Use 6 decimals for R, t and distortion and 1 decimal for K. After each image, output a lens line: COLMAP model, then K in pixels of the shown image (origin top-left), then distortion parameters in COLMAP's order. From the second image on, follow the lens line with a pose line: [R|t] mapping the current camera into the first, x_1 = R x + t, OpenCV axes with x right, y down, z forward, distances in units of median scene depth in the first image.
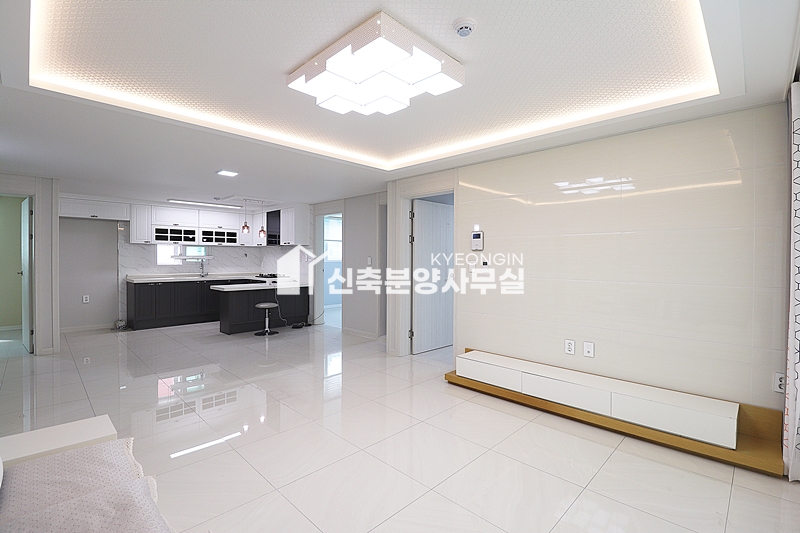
lens RADIAL K [[366.5, 0, 400.0], [0, 366.5, 266.5], [0, 0, 1]] dist [-0.000062, -0.000004]
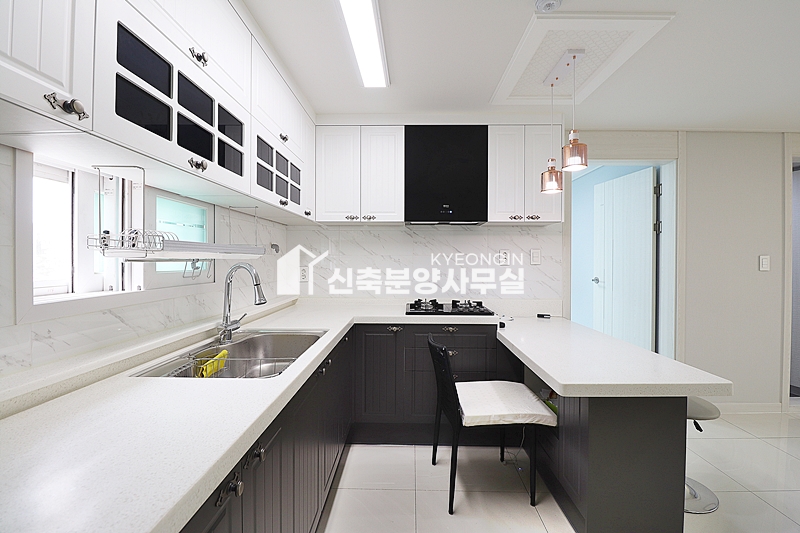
lens RADIAL K [[366.5, 0, 400.0], [0, 366.5, 266.5], [0, 0, 1]] dist [-0.000062, -0.000004]
pose [[0.724598, -0.009583, 0.689105, -0.668316], [0.011825, 0.999929, 0.001472, -0.014007], [-0.689070, 0.007082, 0.724660, 0.811400]]
